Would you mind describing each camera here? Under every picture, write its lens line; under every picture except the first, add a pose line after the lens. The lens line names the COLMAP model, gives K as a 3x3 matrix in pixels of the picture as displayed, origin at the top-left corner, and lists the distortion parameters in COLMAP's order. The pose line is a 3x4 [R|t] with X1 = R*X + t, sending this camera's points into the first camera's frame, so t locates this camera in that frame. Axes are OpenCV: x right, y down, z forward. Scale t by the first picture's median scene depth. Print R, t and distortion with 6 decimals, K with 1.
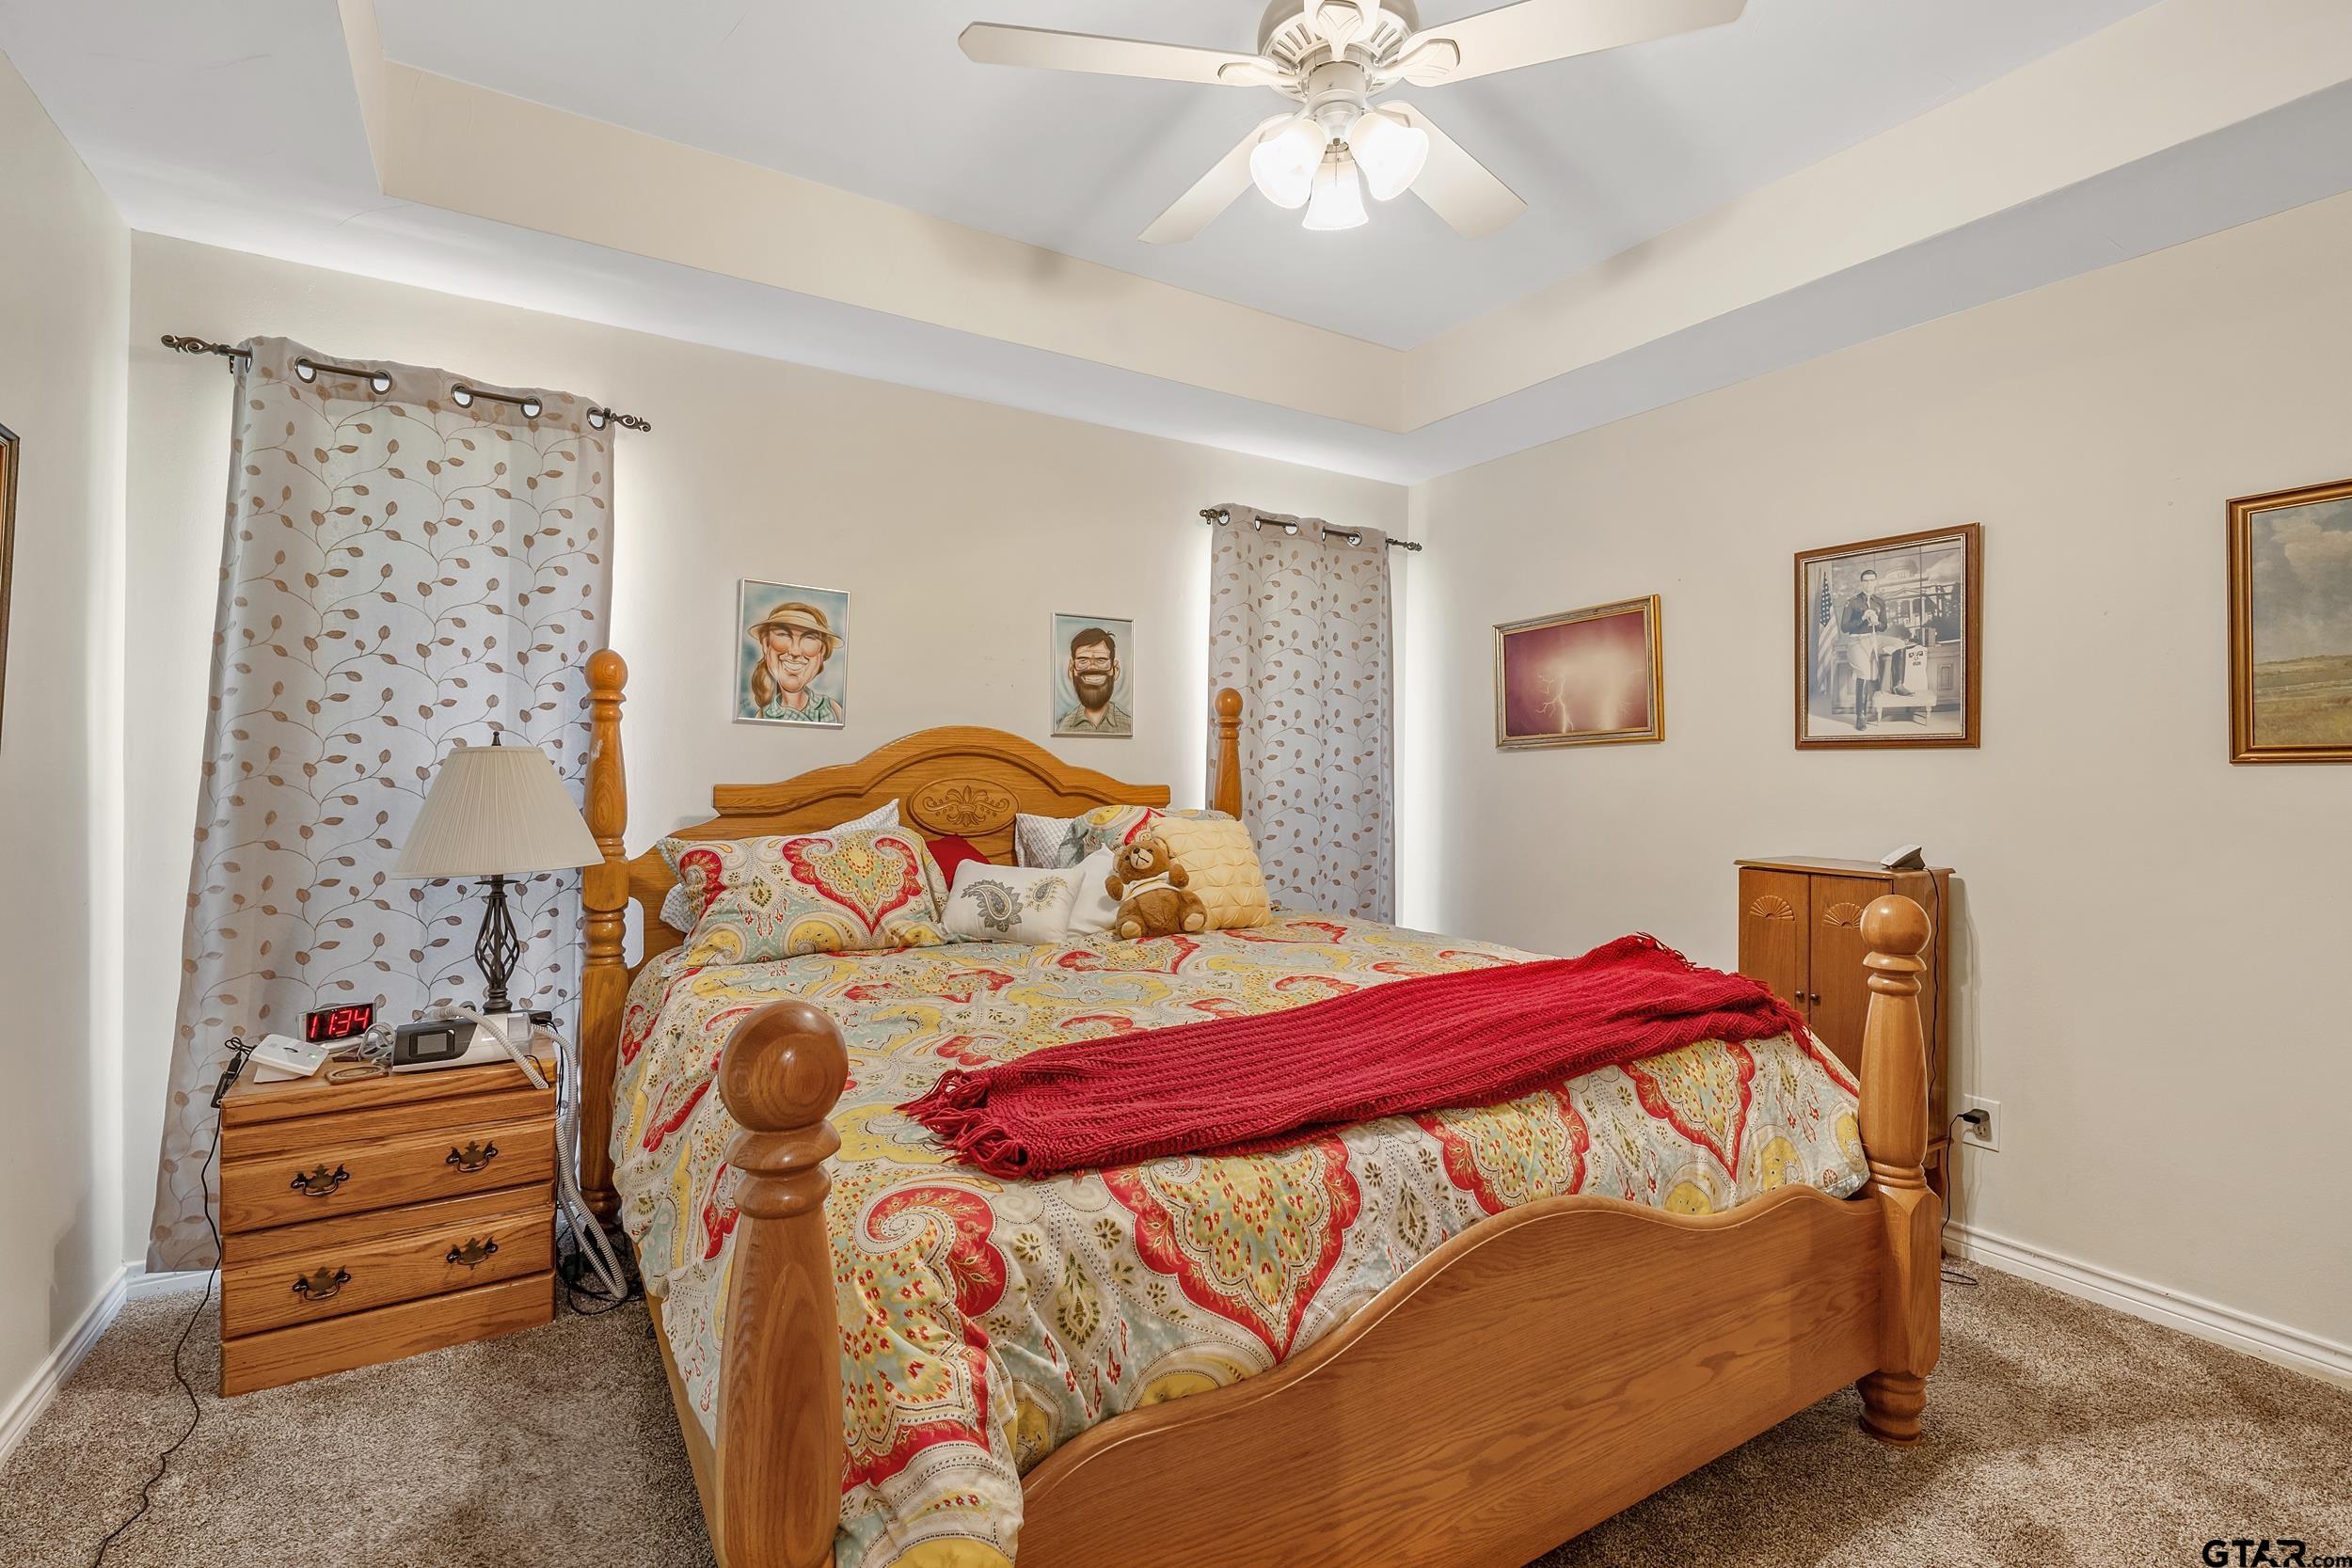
lens RADIAL K [[1064.4, 0, 1179.0], [0, 1064.4, 781.6], [0, 0, 1]] dist [0.000504, -0.000531]
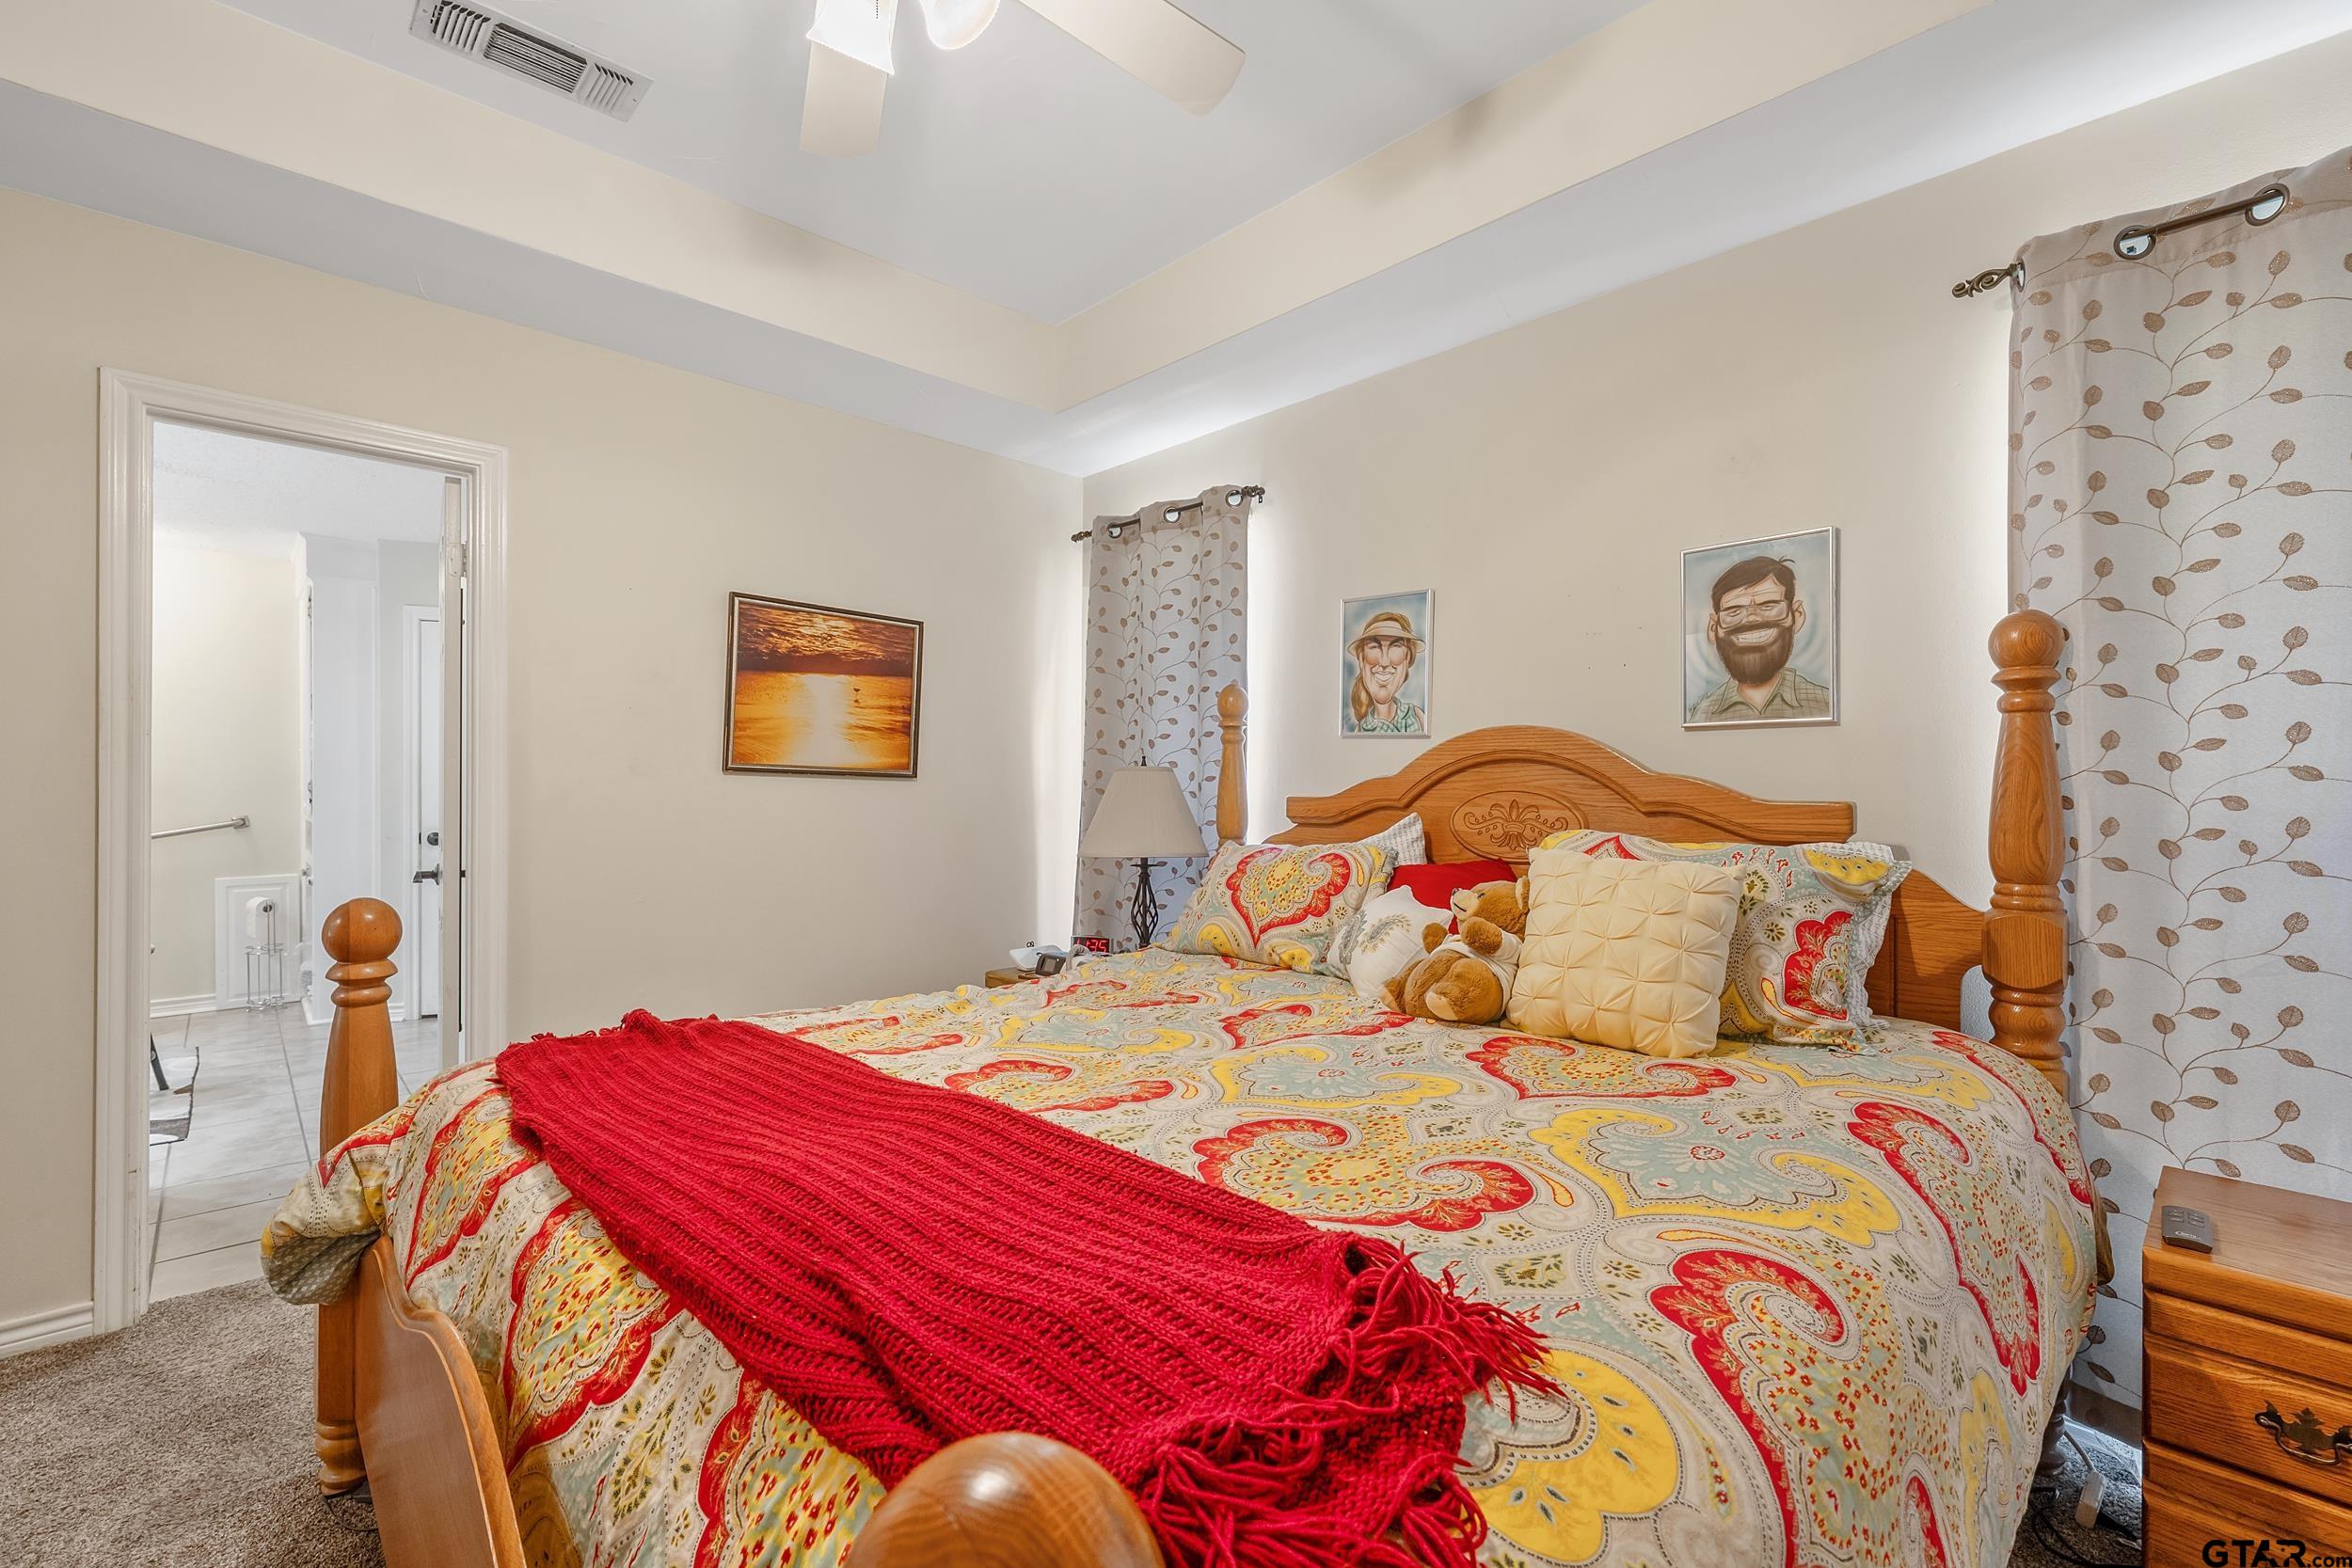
lens RADIAL K [[1014.9, 0, 1179.3], [0, 1014.9, 787.6], [0, 0, 1]] dist [-0.000304, -0.000725]
pose [[0.204425, -0.004601, -0.978871, 0.520232], [-0.006600, 0.999960, -0.006079, 0.001121], [0.978860, 0.007703, 0.204386, 0.620194]]
